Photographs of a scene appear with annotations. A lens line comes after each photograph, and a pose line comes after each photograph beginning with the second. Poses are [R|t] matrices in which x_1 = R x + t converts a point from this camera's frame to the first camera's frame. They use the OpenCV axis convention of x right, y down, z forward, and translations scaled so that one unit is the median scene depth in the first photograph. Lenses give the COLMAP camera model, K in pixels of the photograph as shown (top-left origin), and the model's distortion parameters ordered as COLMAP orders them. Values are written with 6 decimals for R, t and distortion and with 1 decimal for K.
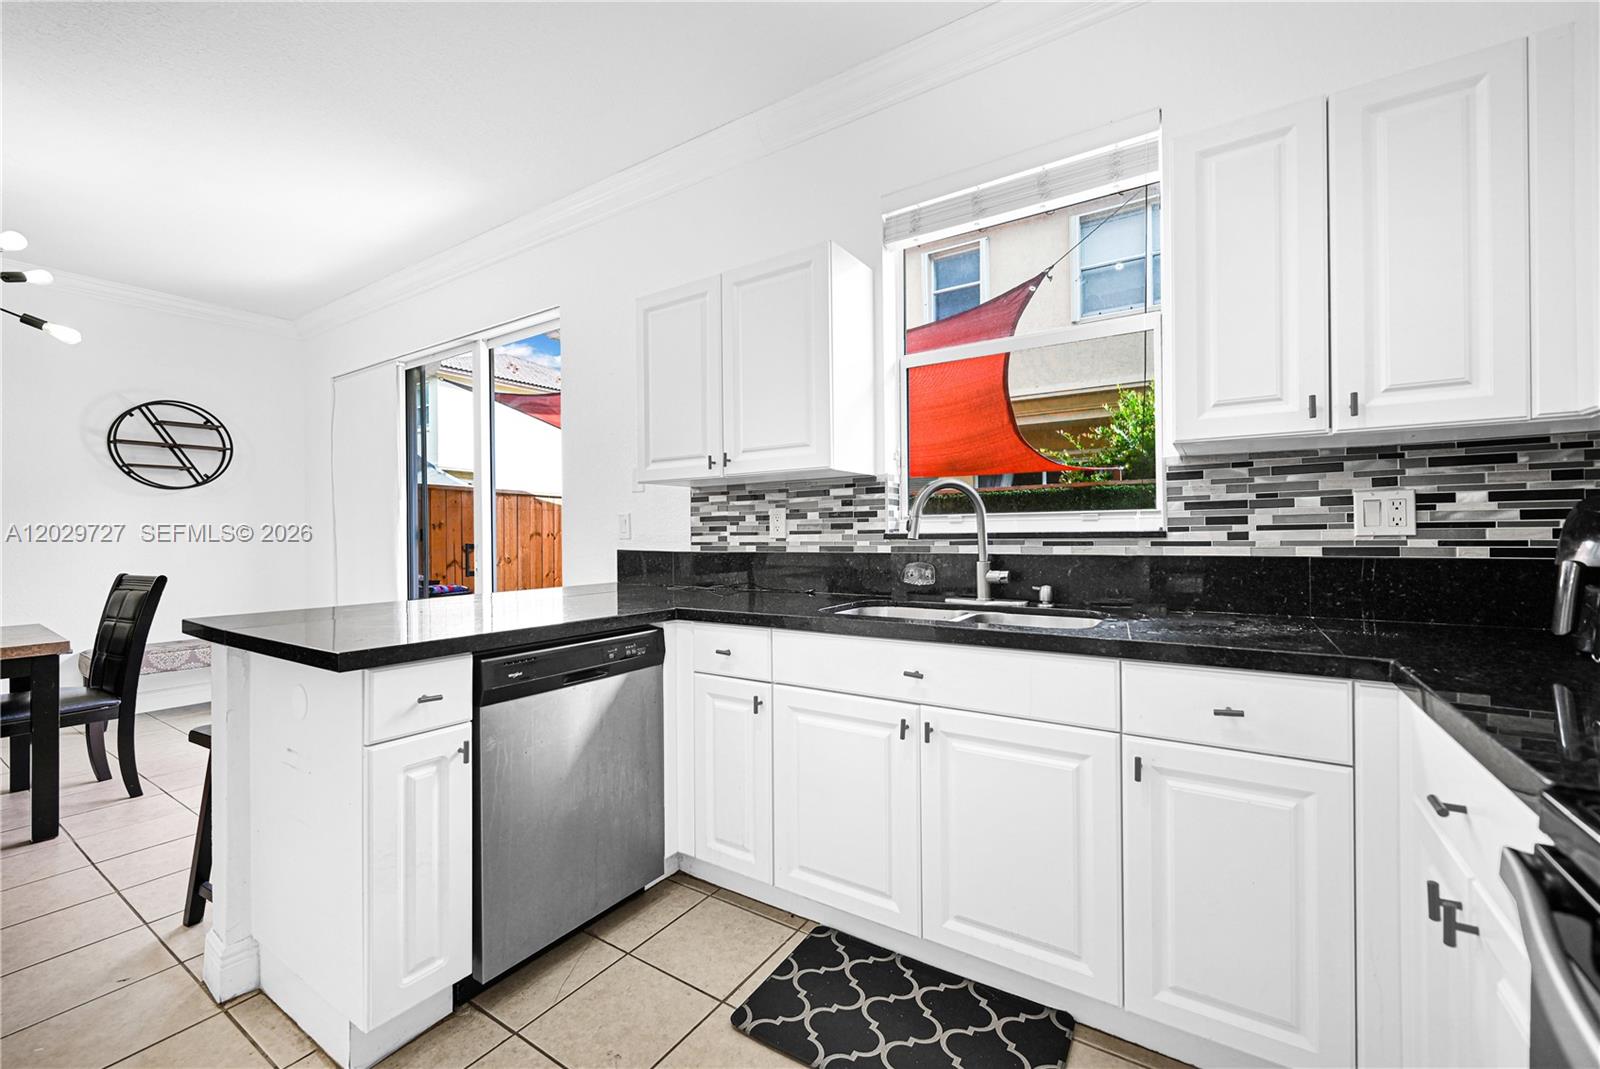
lens RADIAL K [[647.2, 0, 800.8], [0, 647.2, 532.0], [0, 0, 1]] dist [-0.001228, -0.000035]
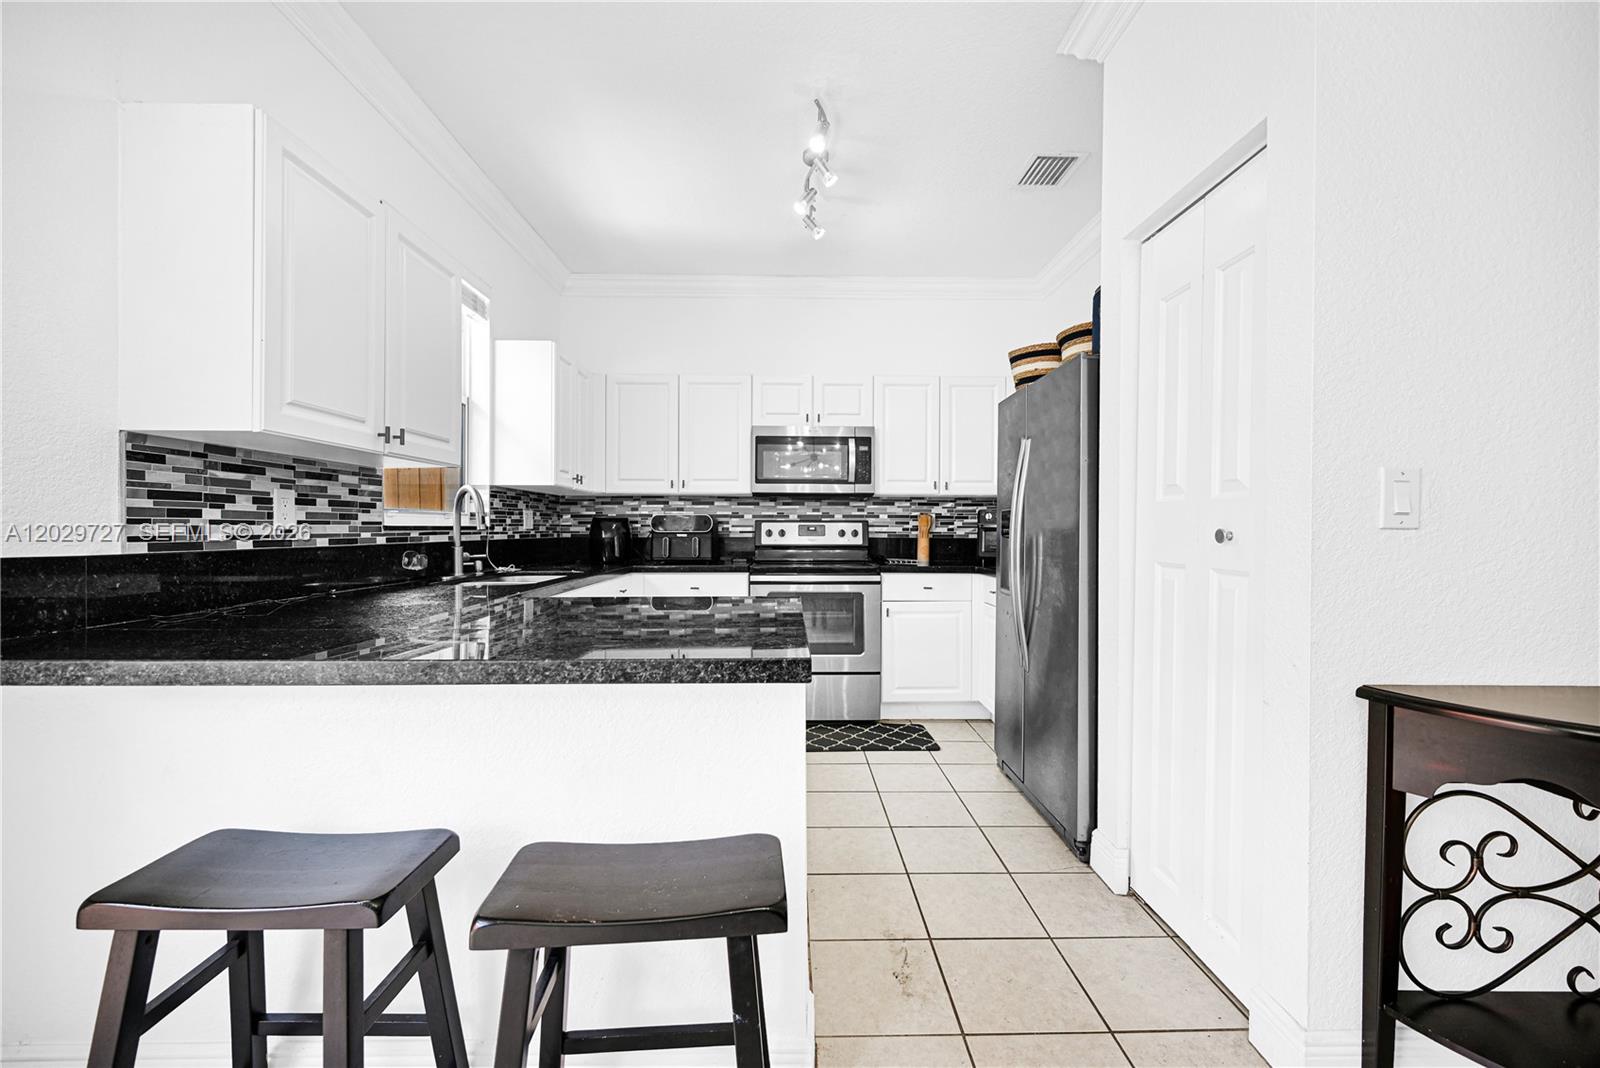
lens RADIAL K [[645.6, 0, 797.3], [0, 645.6, 533.6], [0, 0, 1]] dist [-0.006274, -0.000297]
pose [[-0.560278, 0.002916, 0.828299, -1.068244], [0.003072, 0.999994, -0.001442, 0.018922], [-0.828299, 0.001737, -0.560284, 0.999906]]
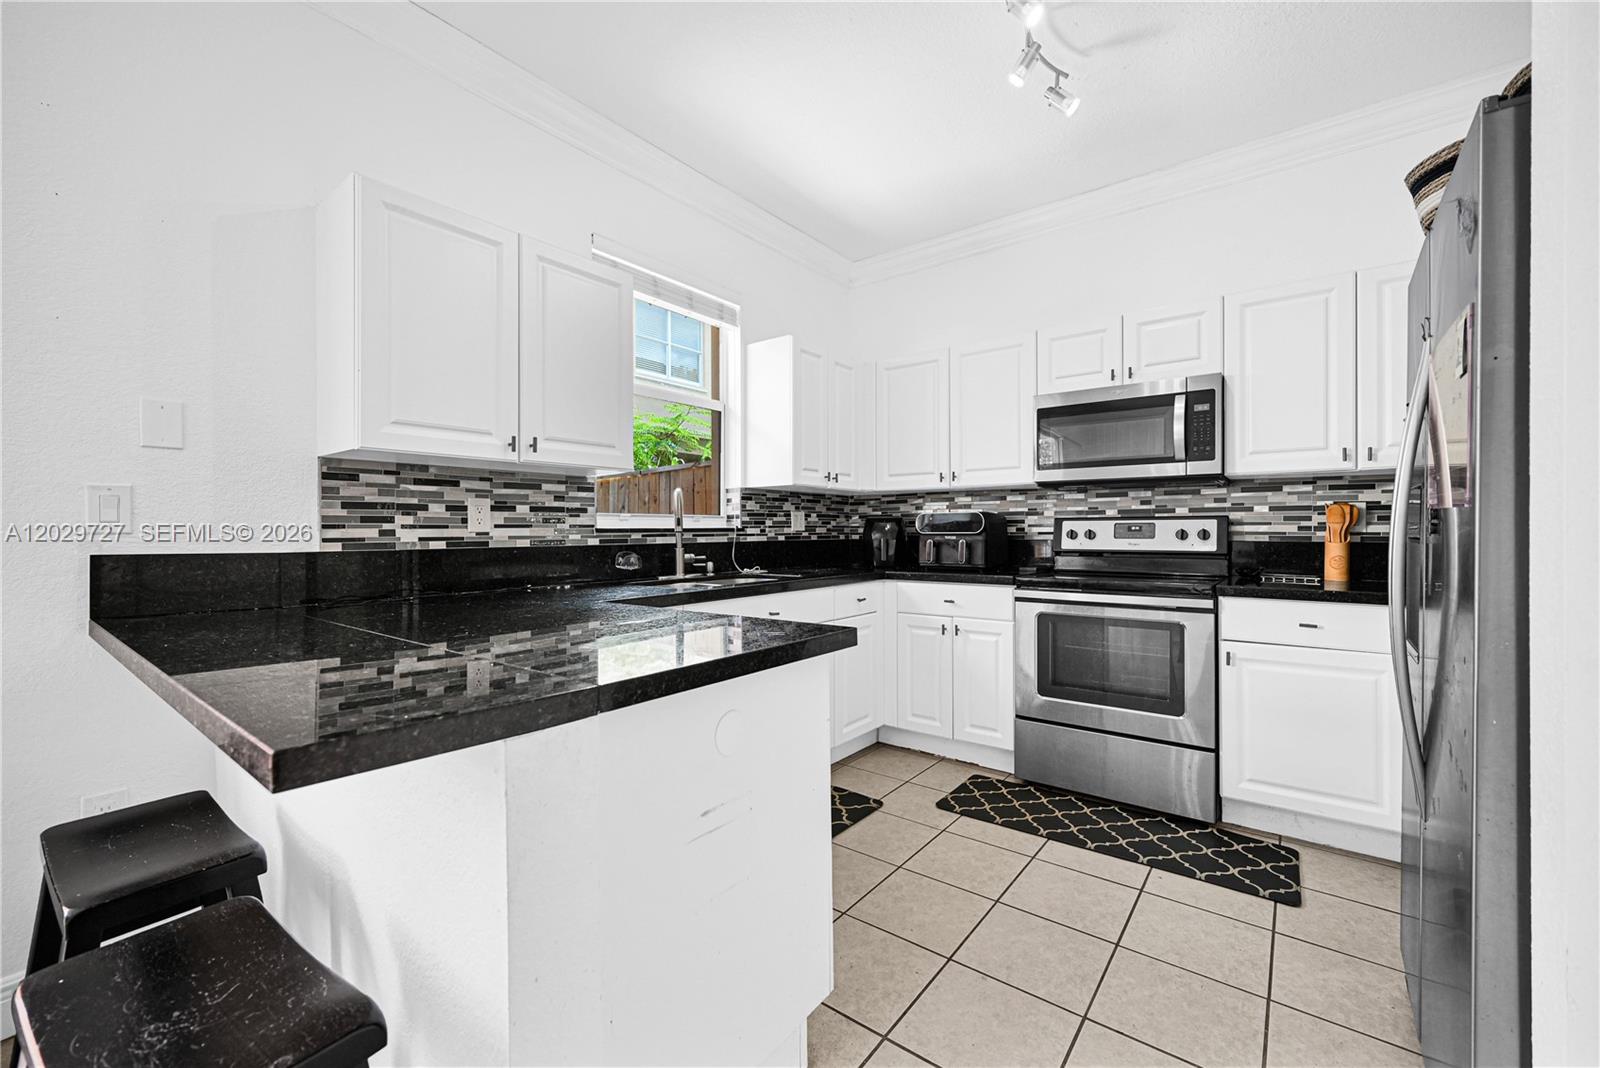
lens RADIAL K [[647.2, 0, 800.8], [0, 647.2, 531.5], [0, 0, 1]] dist [-0.001228, -0.000035]
pose [[0.081939, 0.008073, 0.996605, -0.952814], [0.002102, 0.999964, -0.008273, 0.018371], [-0.996635, 0.002772, 0.081919, 0.528739]]
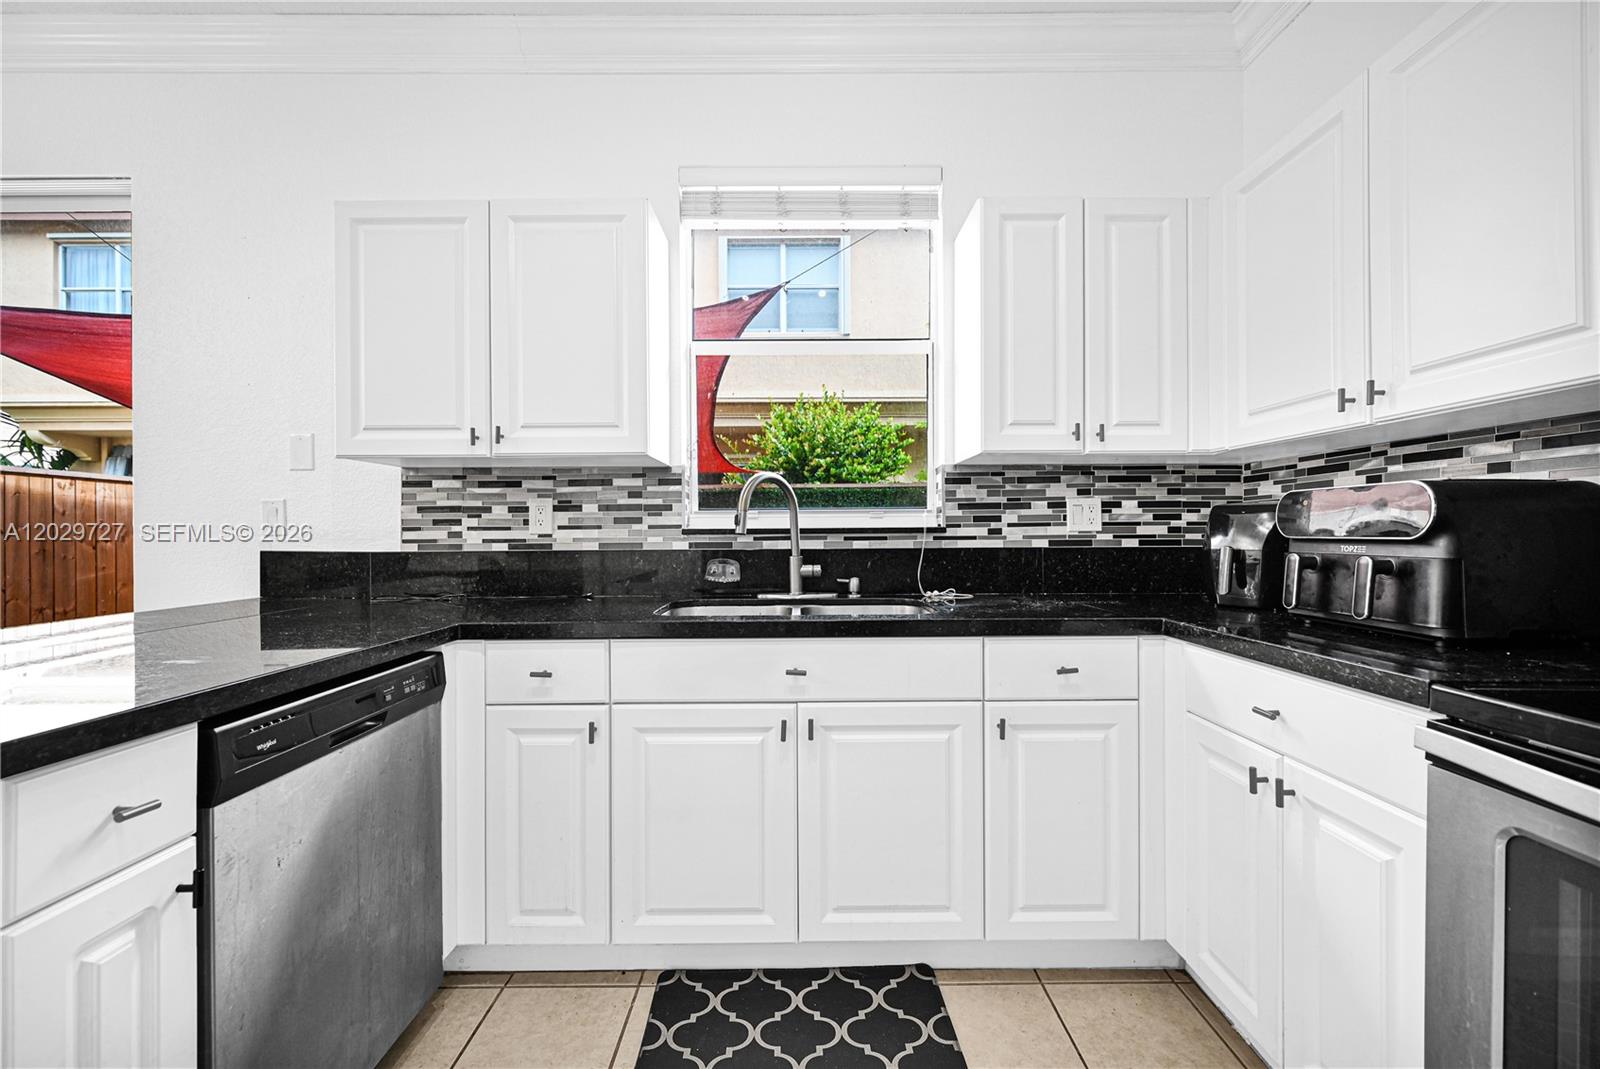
lens RADIAL K [[647.2, 0, 800.8], [0, 647.2, 532.0], [0, 0, 1]] dist [-0.001228, -0.000035]
pose [[0.835015, 0.004503, 0.550209, -0.233091], [-0.003574, 0.999990, -0.002760, 0.008764], [-0.550216, 0.000338, 0.835023, 0.123803]]
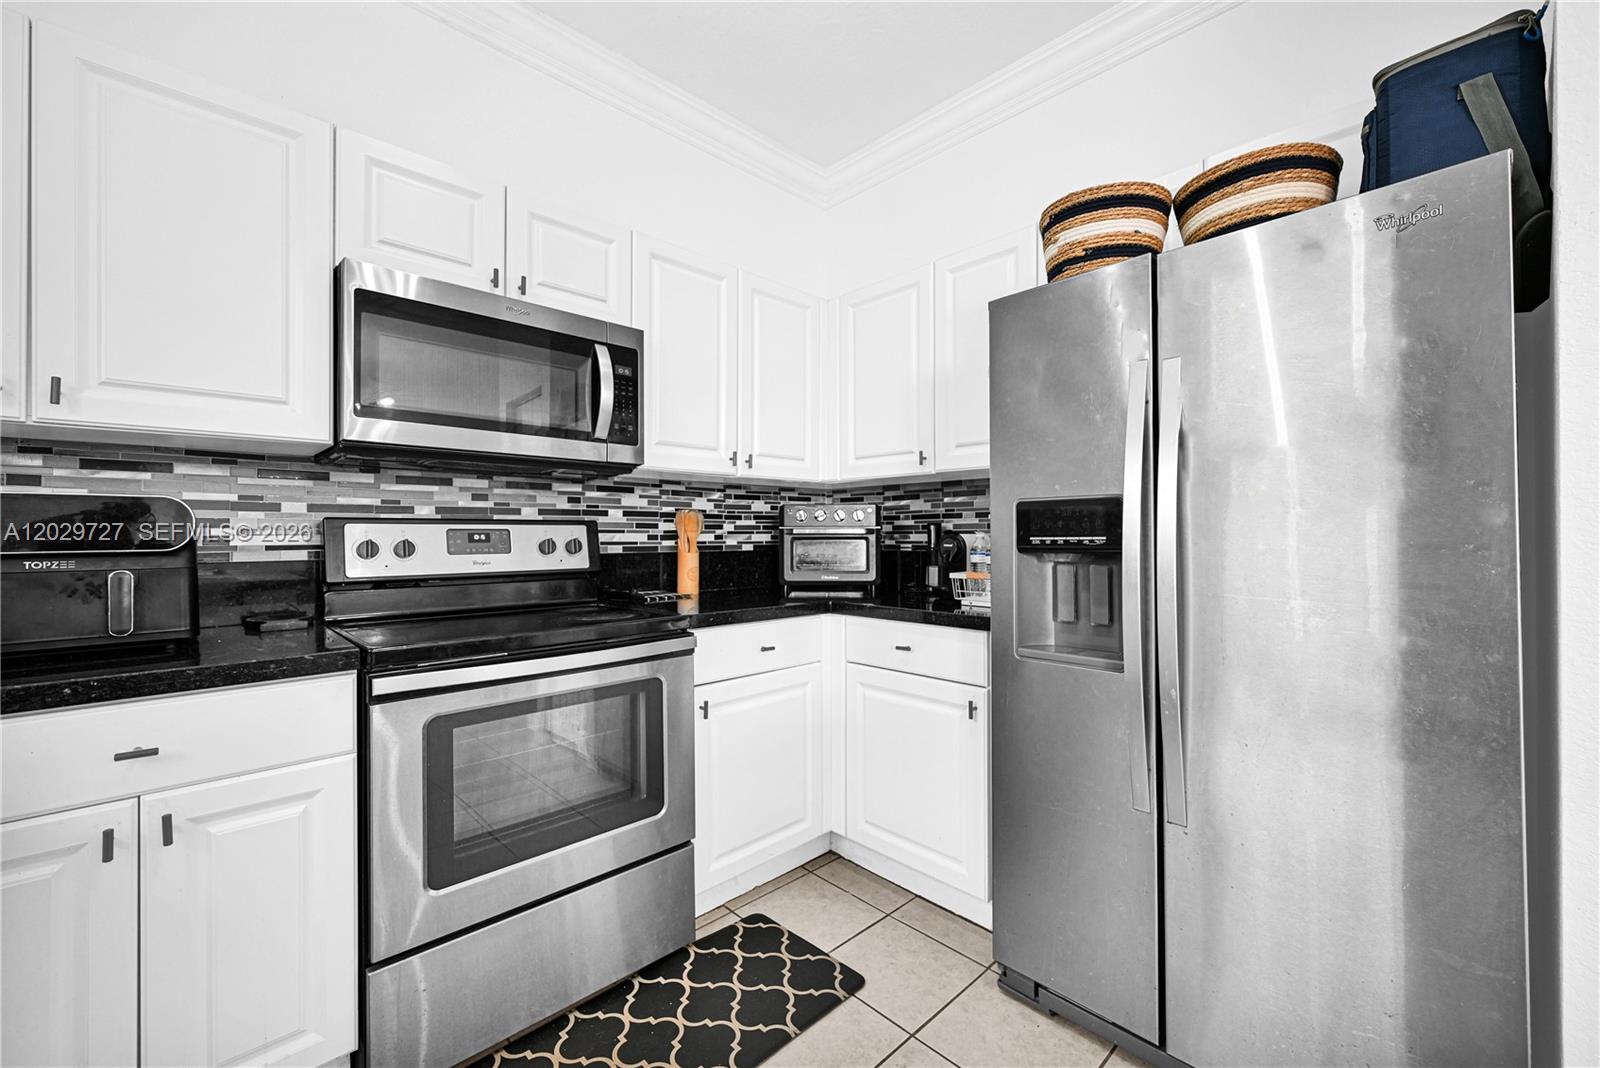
lens RADIAL K [[647.2, 0, 800.8], [0, 647.2, 531.5], [0, 0, 1]] dist [-0.001228, -0.000035]
pose [[-0.974340, 0.012324, 0.224745, -0.192173], [0.011483, 0.999921, -0.005053, 0.004060], [-0.224790, -0.002343, -0.974404, 0.664236]]
